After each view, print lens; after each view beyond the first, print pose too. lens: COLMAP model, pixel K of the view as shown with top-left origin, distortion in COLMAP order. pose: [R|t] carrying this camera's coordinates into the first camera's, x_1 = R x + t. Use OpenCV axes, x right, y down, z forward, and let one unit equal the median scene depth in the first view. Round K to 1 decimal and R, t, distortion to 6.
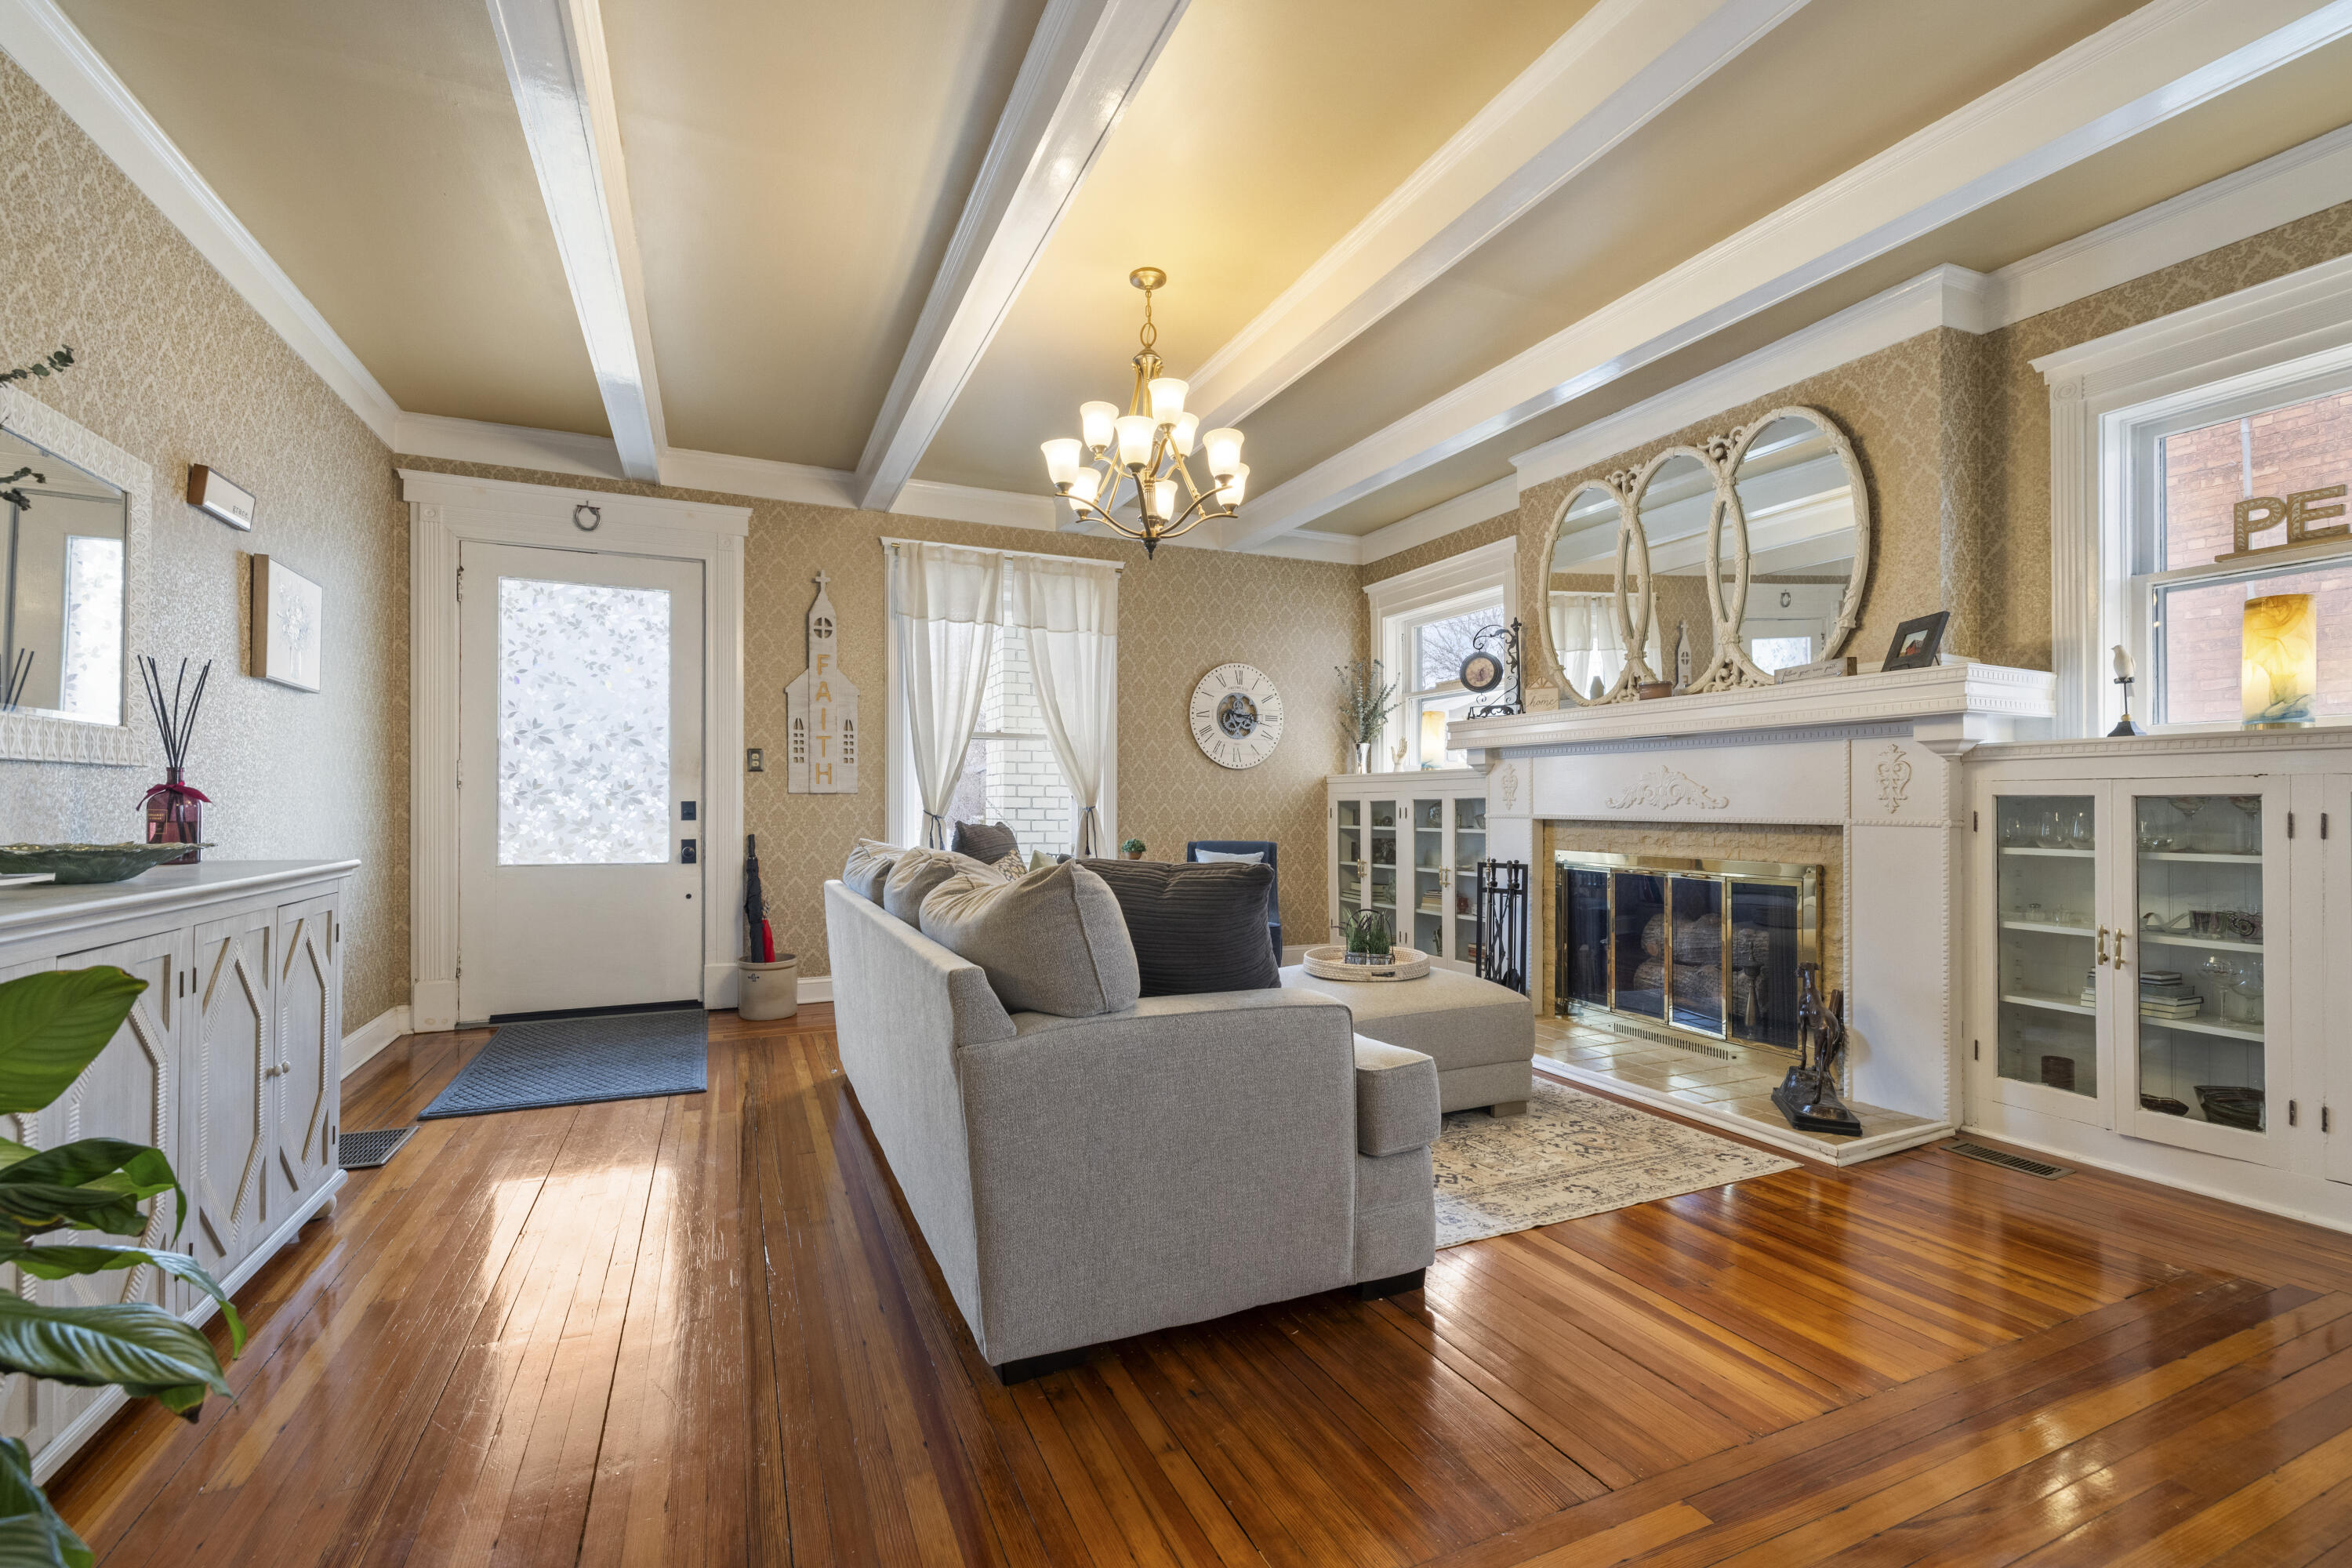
lens RADIAL K [[1001.1, 0, 1170.3], [0, 1001.1, 794.5], [0, 0, 1]] dist [0.005040, -0.001617]
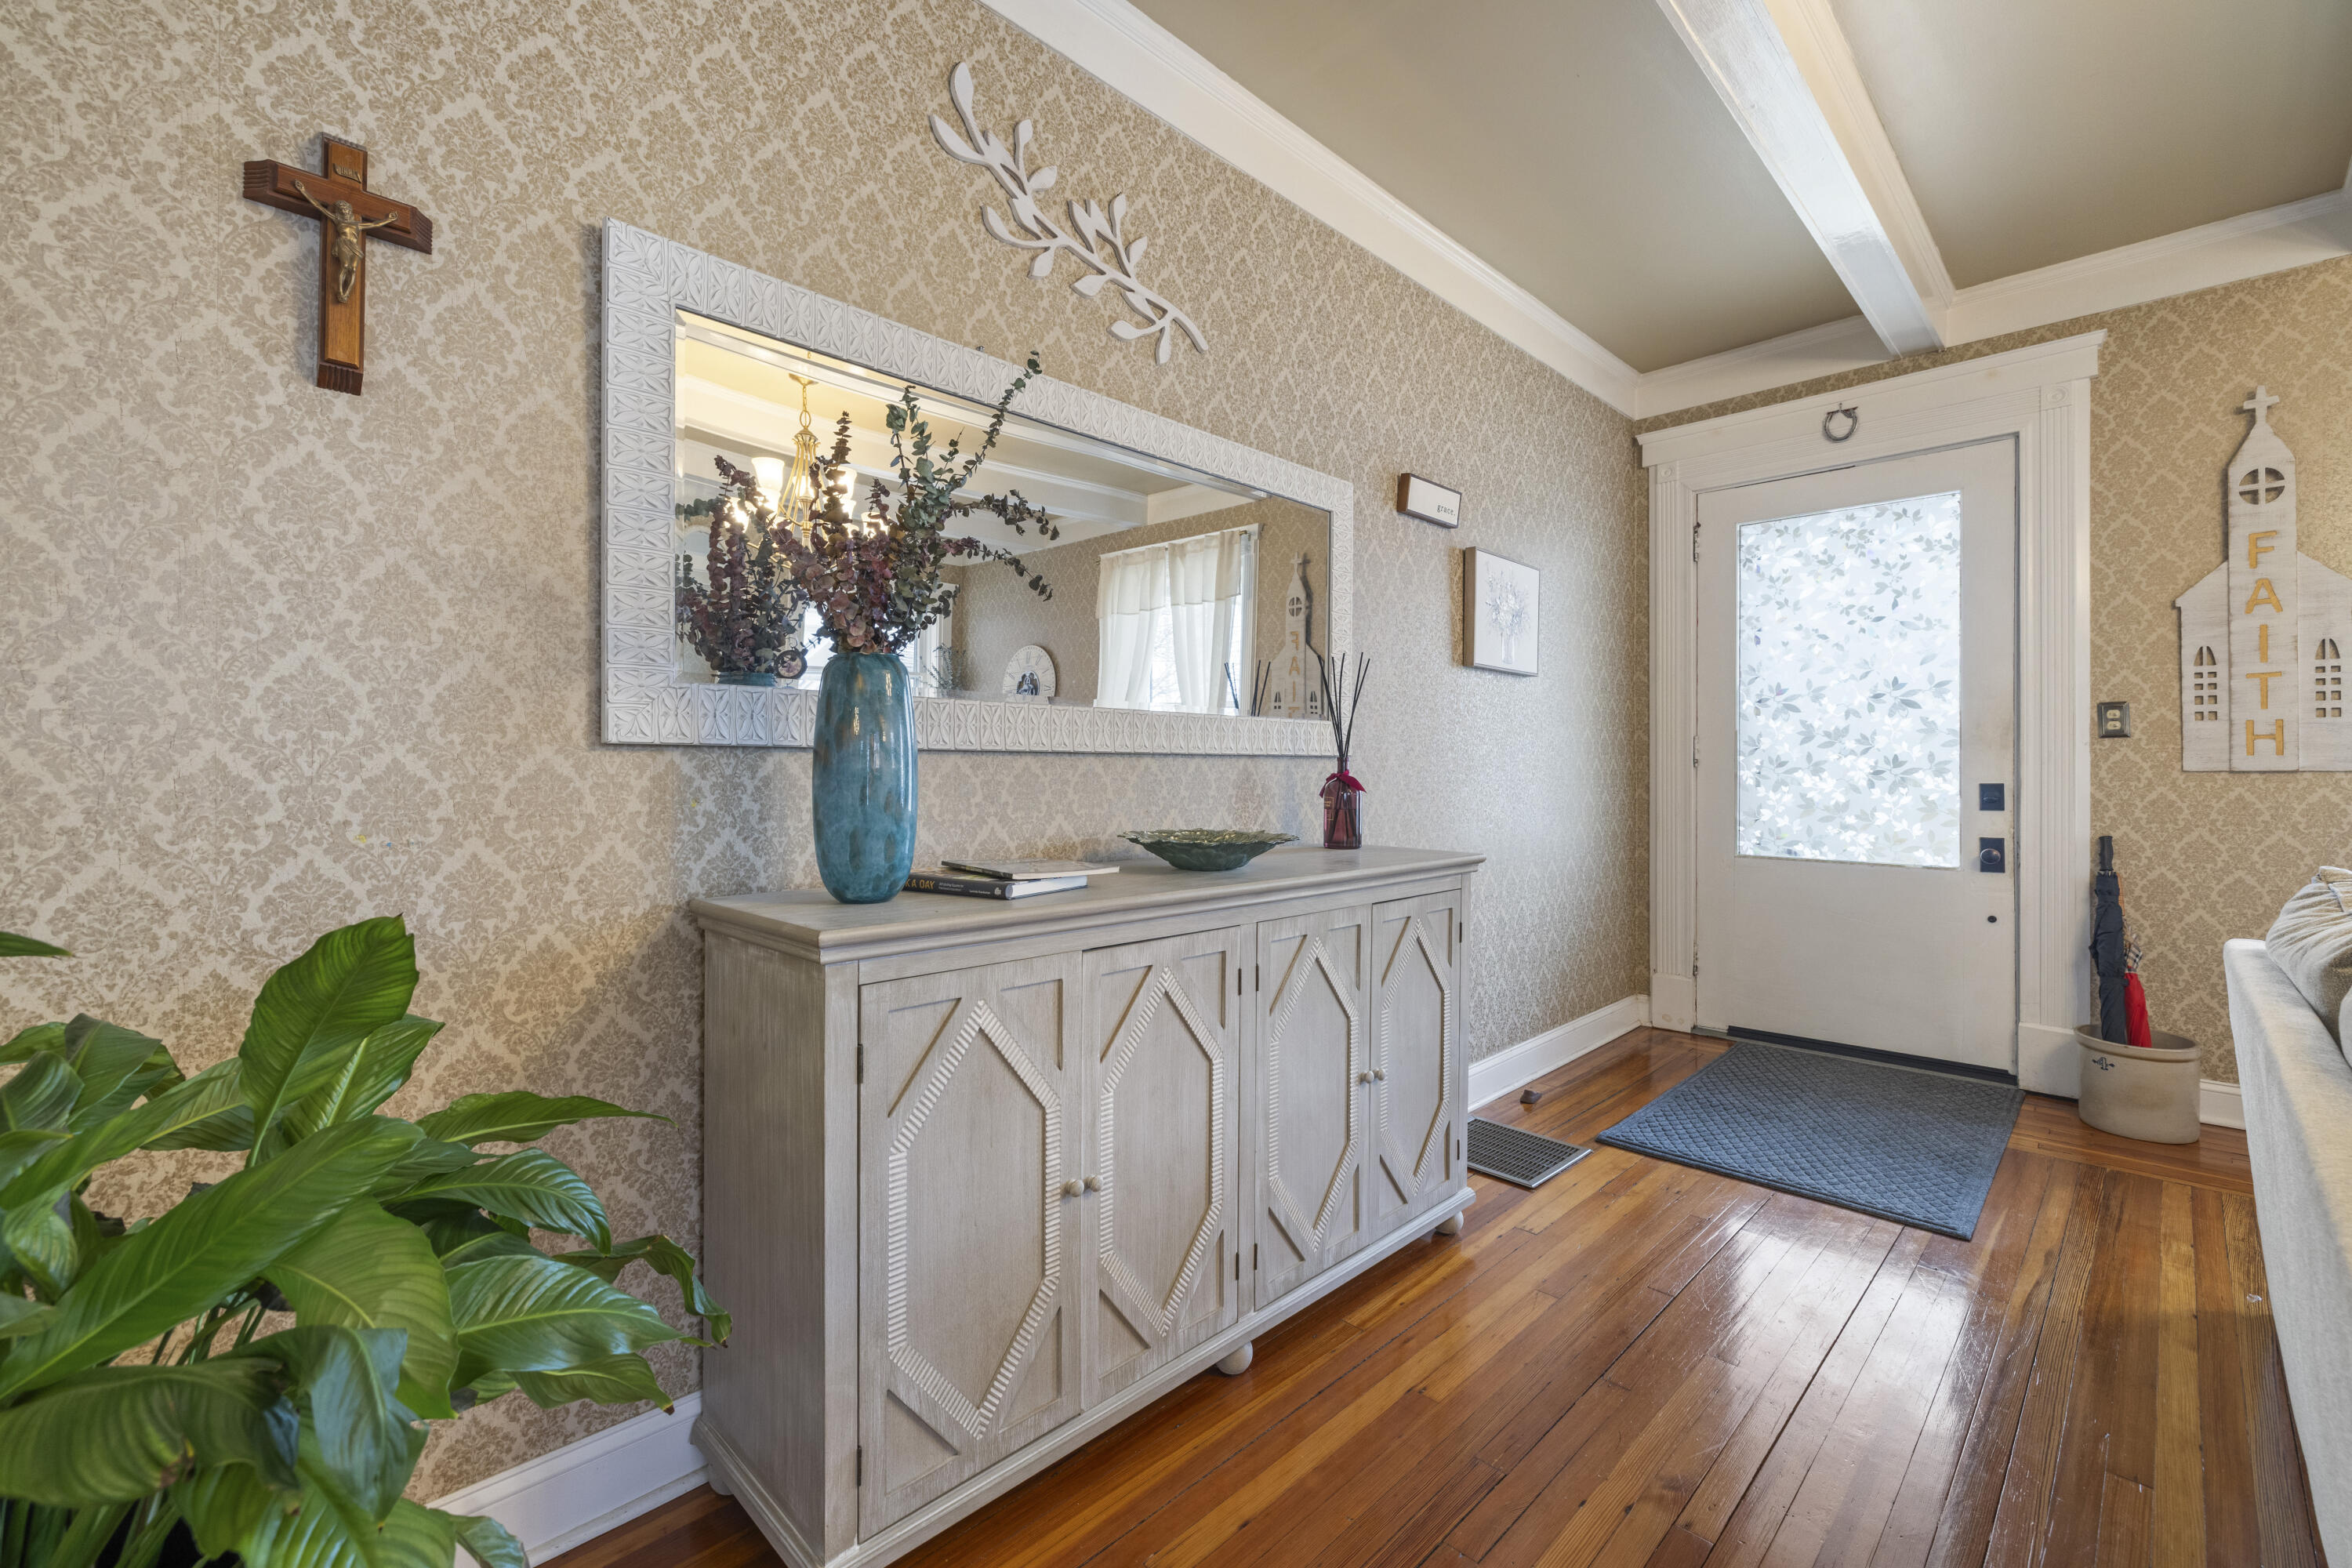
lens RADIAL K [[1001.1, 0, 1153.9], [0, 1001.1, 769.2], [0, 0, 1]] dist [0.005040, -0.001617]
pose [[0.354364, -0.002287, -0.935105, -0.033321], [0.006889, 0.999976, 0.000164, -0.007628], [0.935082, -0.006500, 0.354372, 0.212214]]
